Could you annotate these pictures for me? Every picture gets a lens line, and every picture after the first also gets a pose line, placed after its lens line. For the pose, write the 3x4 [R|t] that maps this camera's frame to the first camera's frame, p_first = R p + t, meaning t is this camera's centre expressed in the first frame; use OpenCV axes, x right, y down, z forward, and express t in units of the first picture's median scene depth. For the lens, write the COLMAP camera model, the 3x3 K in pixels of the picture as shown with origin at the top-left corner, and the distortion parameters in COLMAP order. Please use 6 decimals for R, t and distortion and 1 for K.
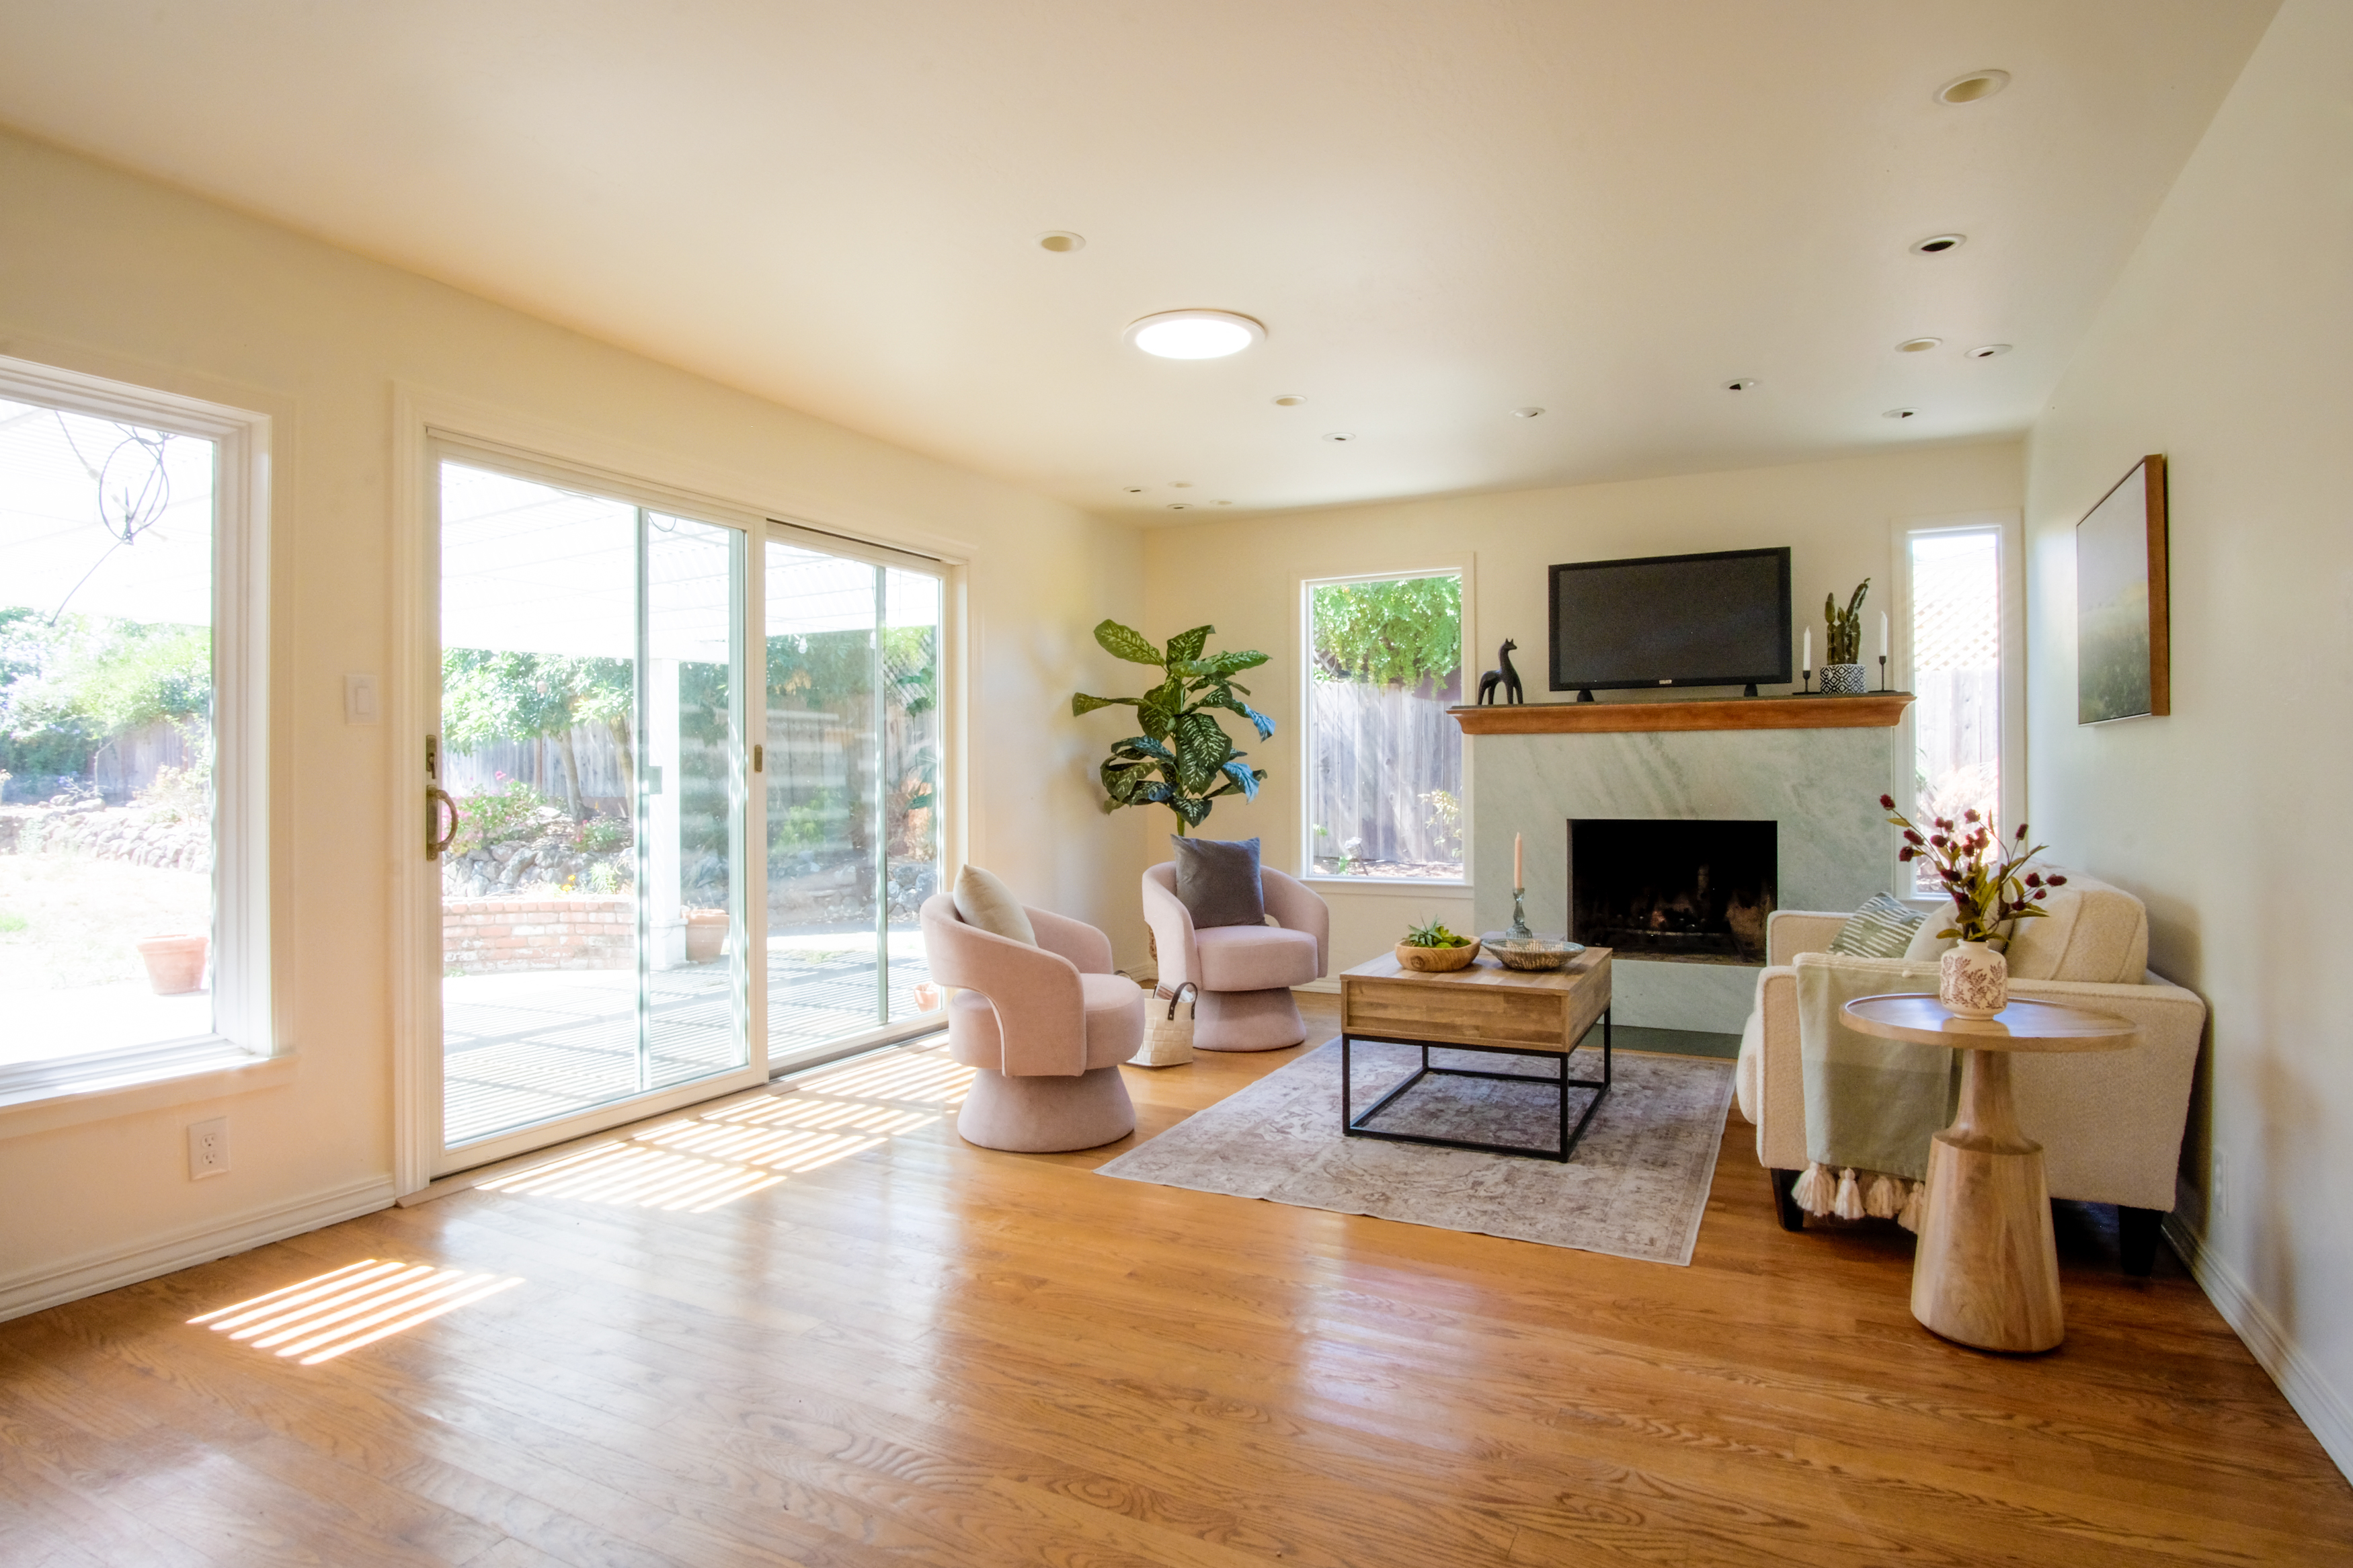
lens RADIAL K [[1255.7, 0, 1169.1], [0, 1255.7, 772.4], [0, 0, 1]] dist [-0.030444, 0.007138]
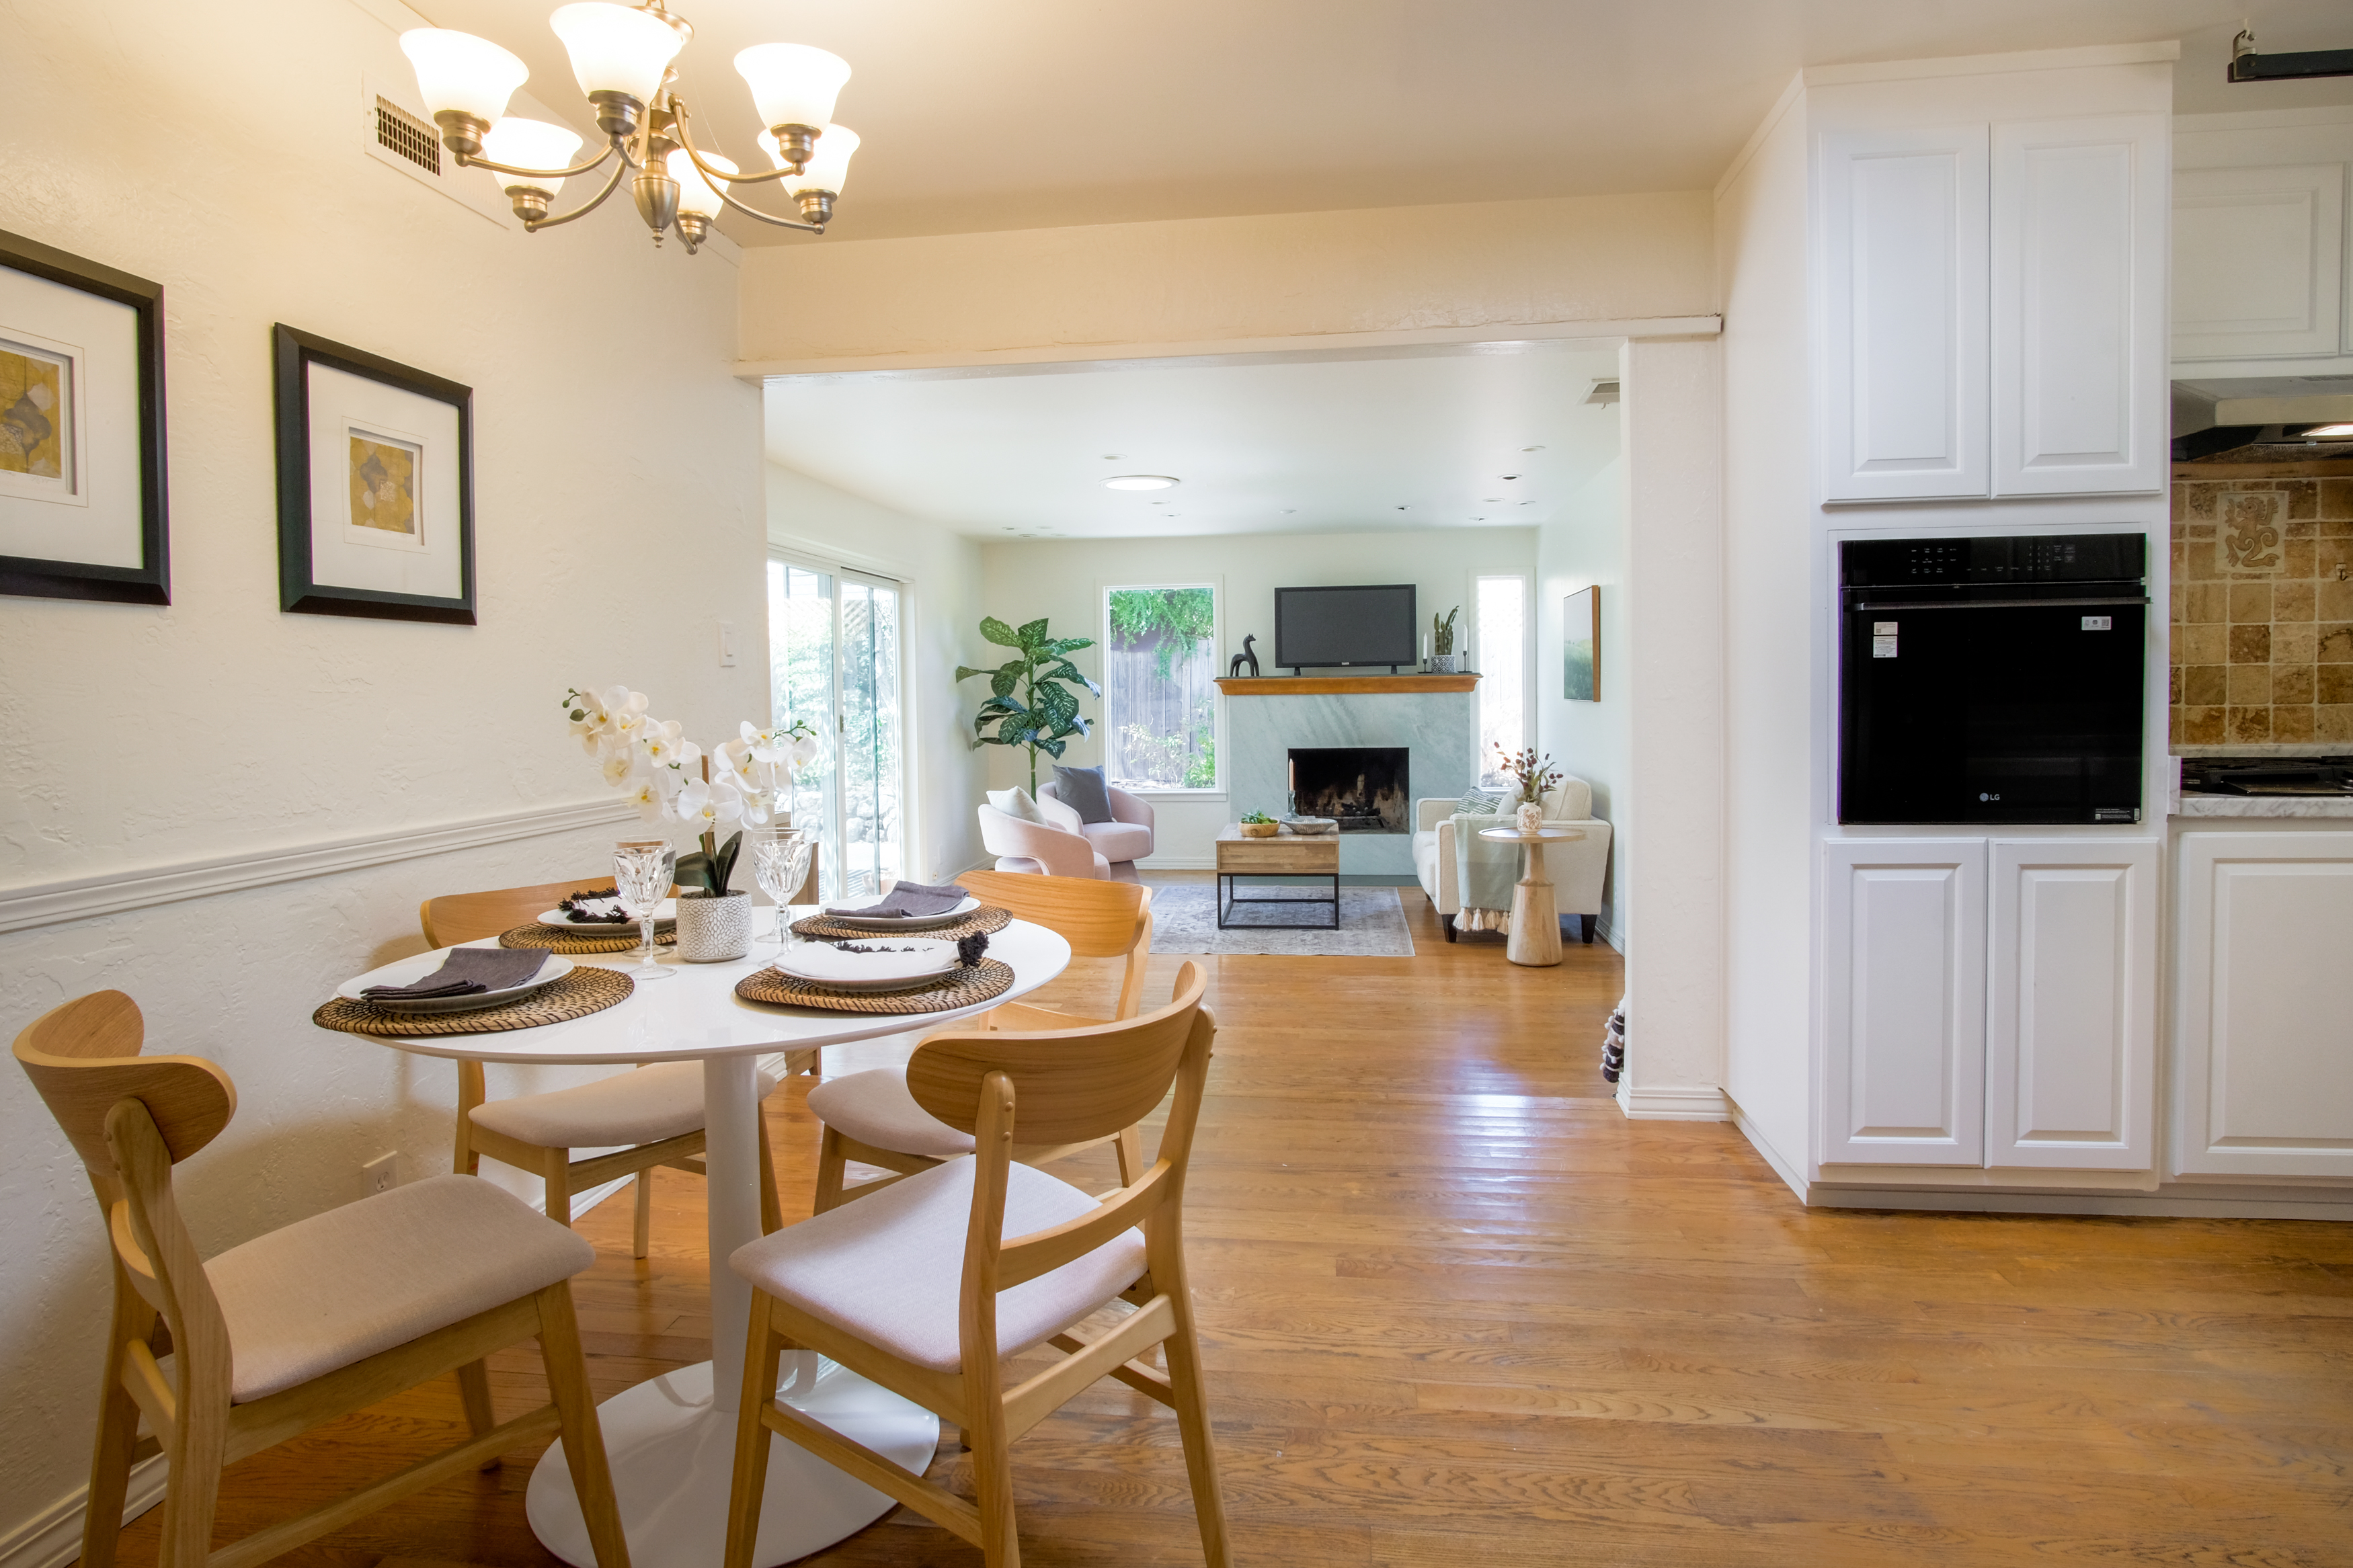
lens RADIAL K [[1285.2, 0, 1165.1], [0, 1285.2, 737.1], [0, 0, 1]] dist [-0.029730, 0.008370]
pose [[0.942046, -0.019815, 0.334899, -0.524069], [0.007801, 0.999278, 0.037179, -0.054525], [-0.335394, -0.032411, 0.941520, -0.679921]]
